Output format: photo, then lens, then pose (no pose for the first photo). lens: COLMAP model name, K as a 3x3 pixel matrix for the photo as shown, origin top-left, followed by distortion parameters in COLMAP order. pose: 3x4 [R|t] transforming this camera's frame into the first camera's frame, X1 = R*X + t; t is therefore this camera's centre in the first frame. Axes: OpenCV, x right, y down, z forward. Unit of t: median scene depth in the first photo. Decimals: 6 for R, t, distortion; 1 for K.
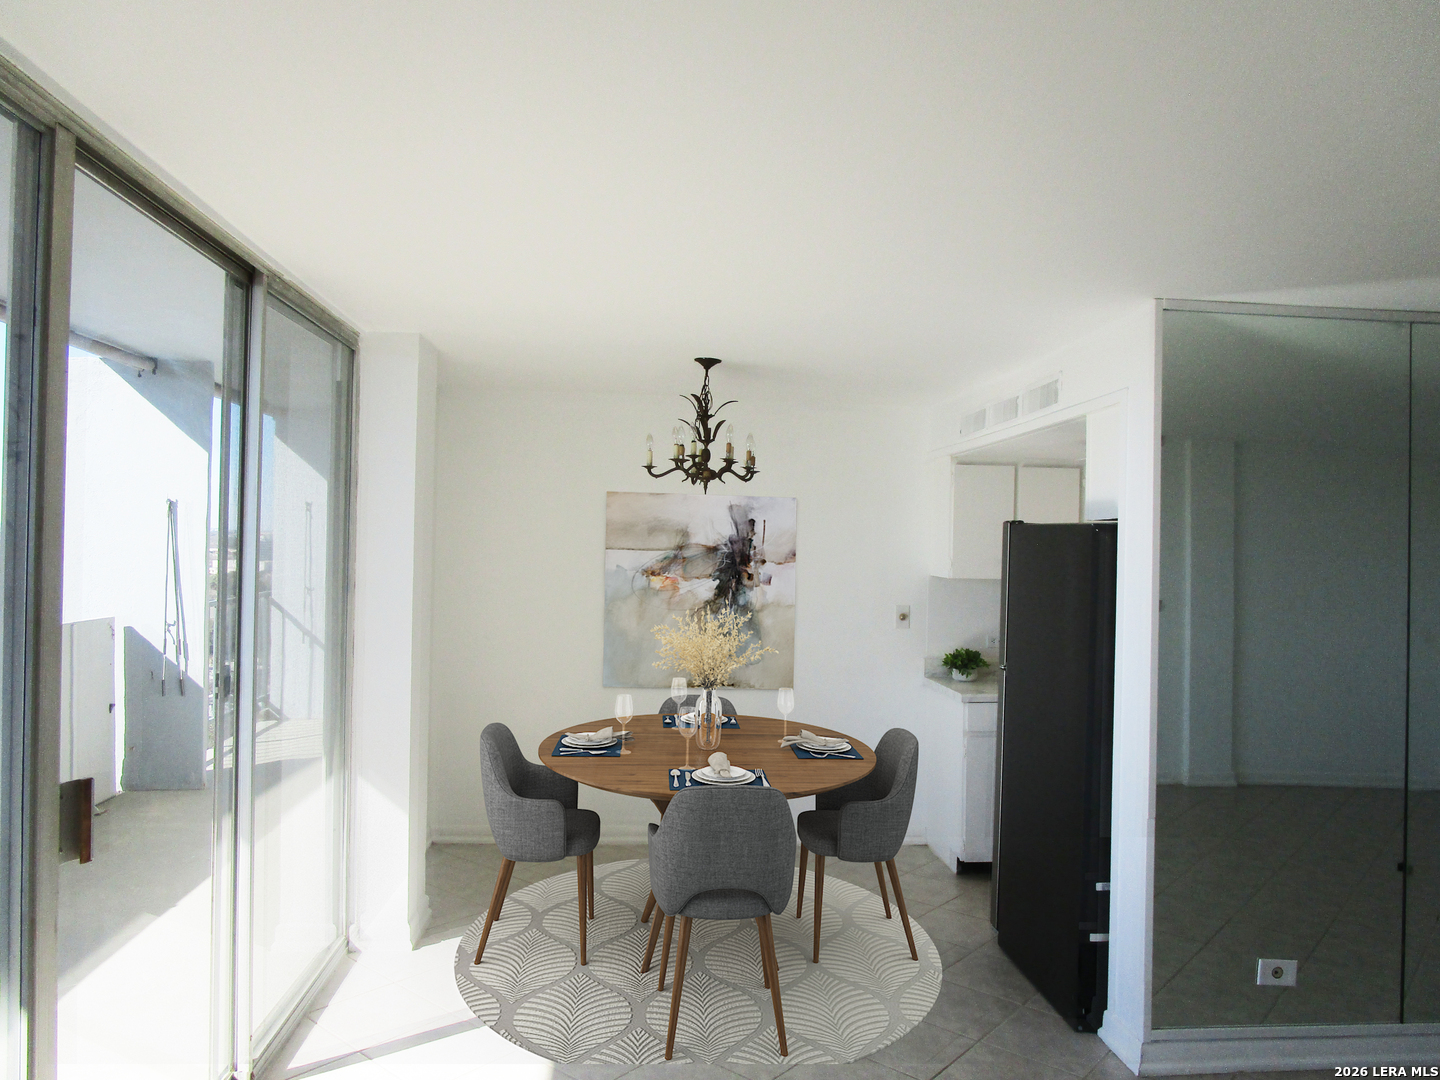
lens RADIAL K [[1020.2, 0, 710.9], [0, 1020.2, 540.1], [0, 0, 1]] dist [-0.028676, 0.001444]
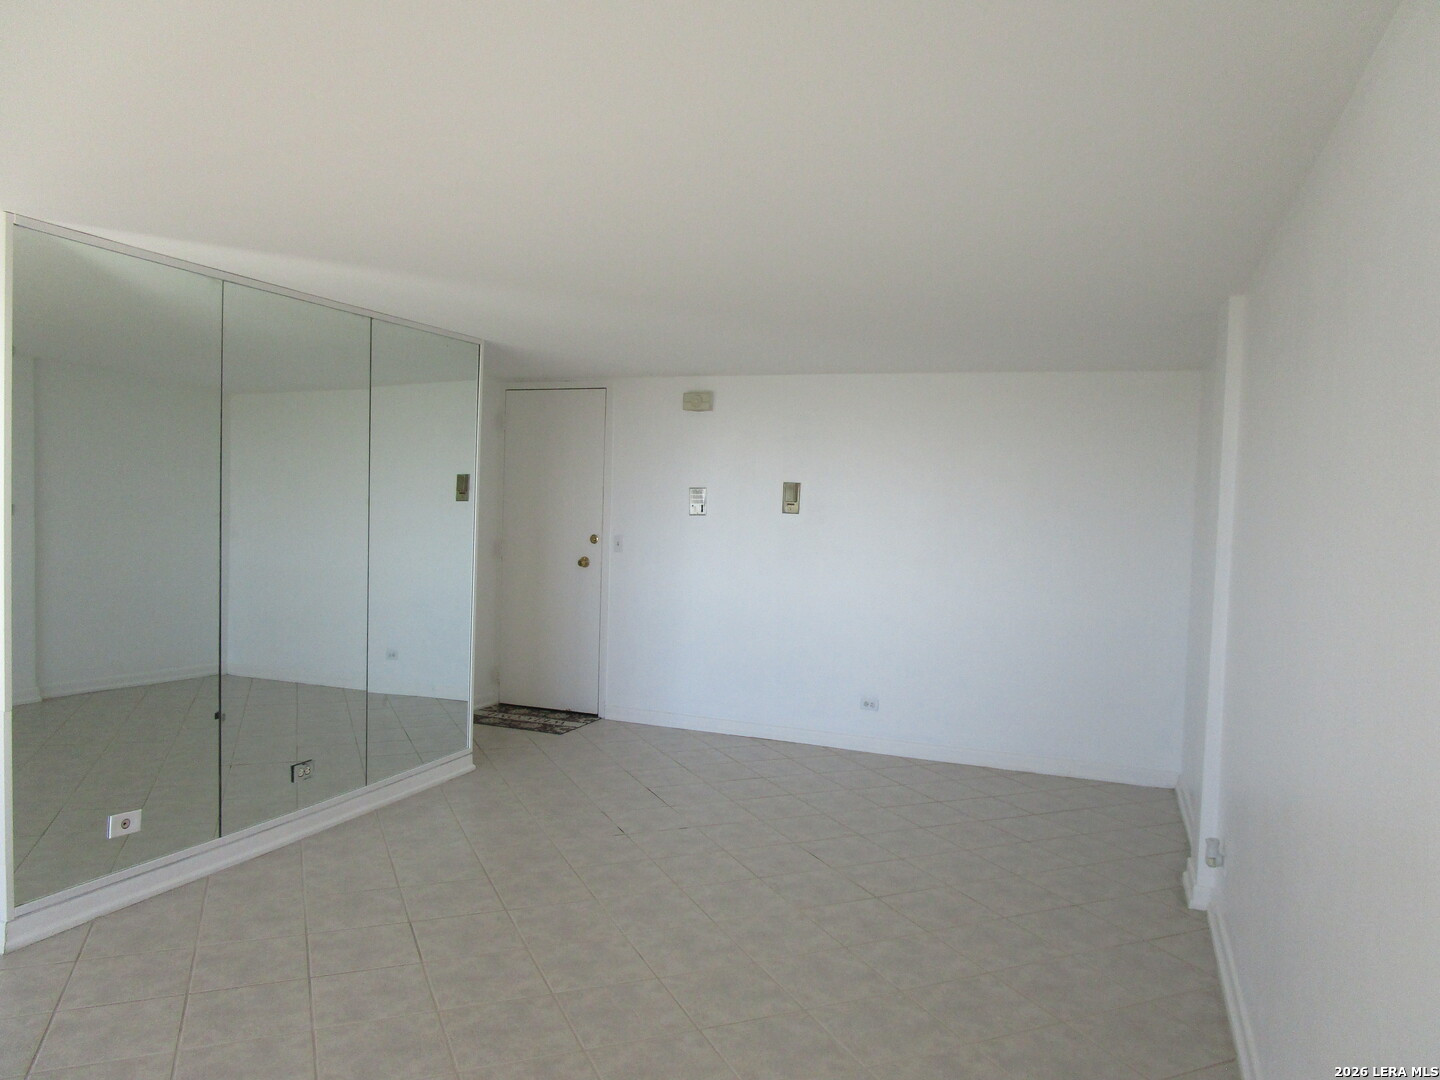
lens RADIAL K [[1020.2, 0, 710.9], [0, 1020.2, 540.1], [0, 0, 1]] dist [-0.028676, 0.001444]
pose [[0.453649, -0.034960, 0.890494, -0.157915], [-0.026352, 0.998267, 0.052616, 0.022297], [-0.890791, -0.047335, 0.451942, -0.116781]]
